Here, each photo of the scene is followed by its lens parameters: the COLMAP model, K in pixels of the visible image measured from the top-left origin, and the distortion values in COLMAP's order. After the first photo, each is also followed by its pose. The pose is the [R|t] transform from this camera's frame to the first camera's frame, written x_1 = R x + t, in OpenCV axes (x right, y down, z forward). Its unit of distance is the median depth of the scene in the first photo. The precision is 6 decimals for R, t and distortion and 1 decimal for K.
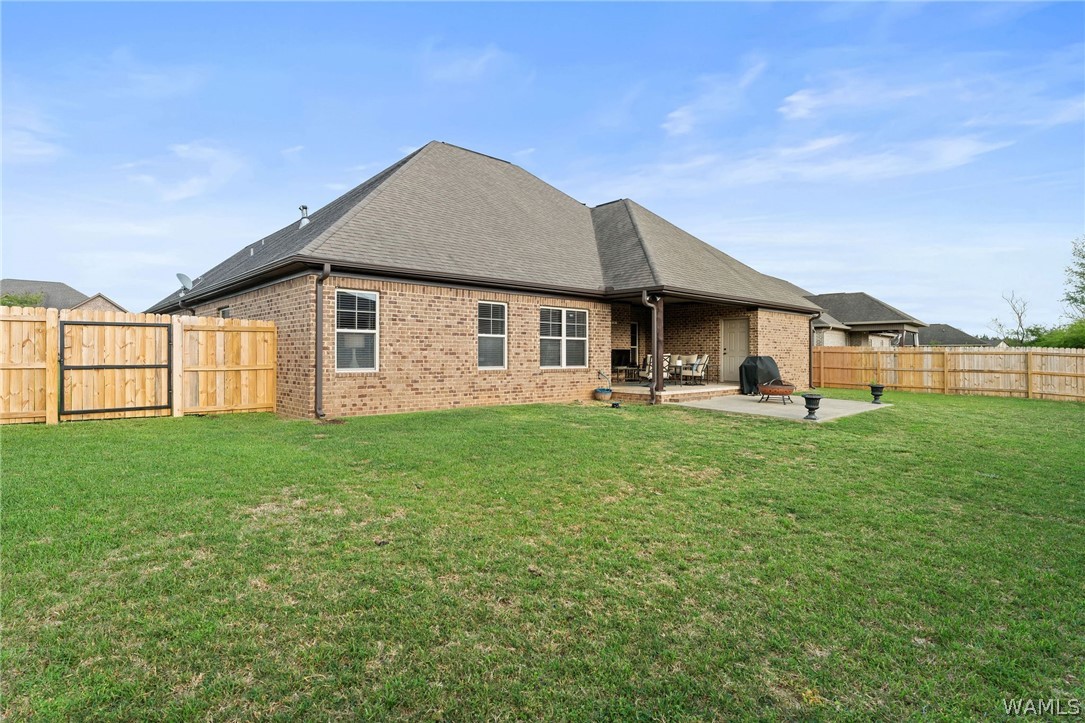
lens RADIAL K [[547.3, 0, 542.5], [0, 547.3, 361.5], [0, 0, 1]] dist [-0.016718, 0.000026]
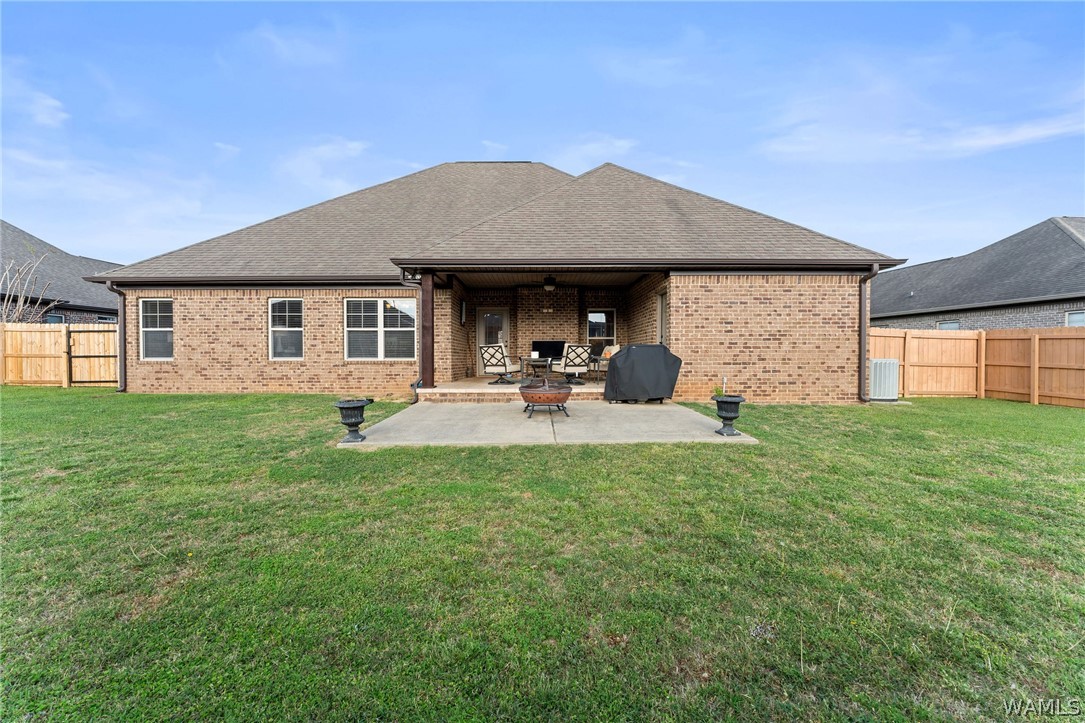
lens RADIAL K [[443.1, 0, 542.5], [0, 443.1, 361.5], [0, 0, 1]] dist [-0.002388, -0.000128]
pose [[0.740427, 0.005226, -0.672117, 0.929420], [-0.003527, 0.999986, 0.003890, 0.012553], [0.672128, -0.000509, 0.740435, 0.726346]]
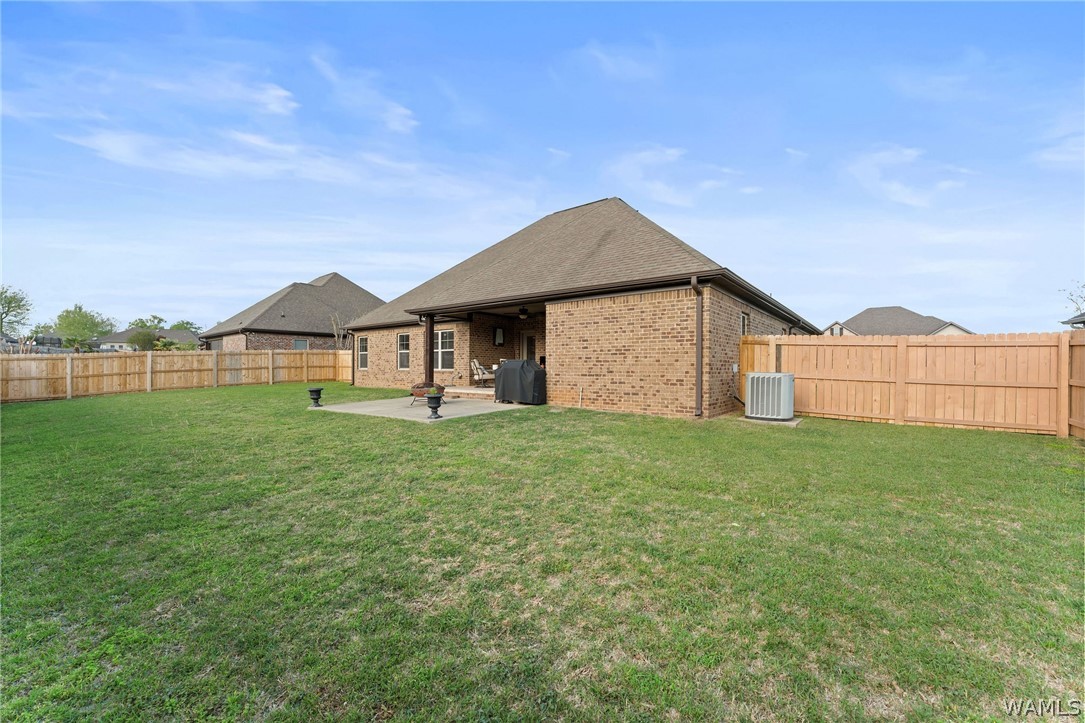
lens RADIAL K [[443.1, 0, 542.5], [0, 443.1, 361.5], [0, 0, 1]] dist [-0.002388, -0.000128]
pose [[0.153286, -0.015795, -0.988056, 1.544534], [-0.013588, 0.999744, -0.018090, 0.007715], [0.988088, 0.016199, 0.153032, 1.301392]]
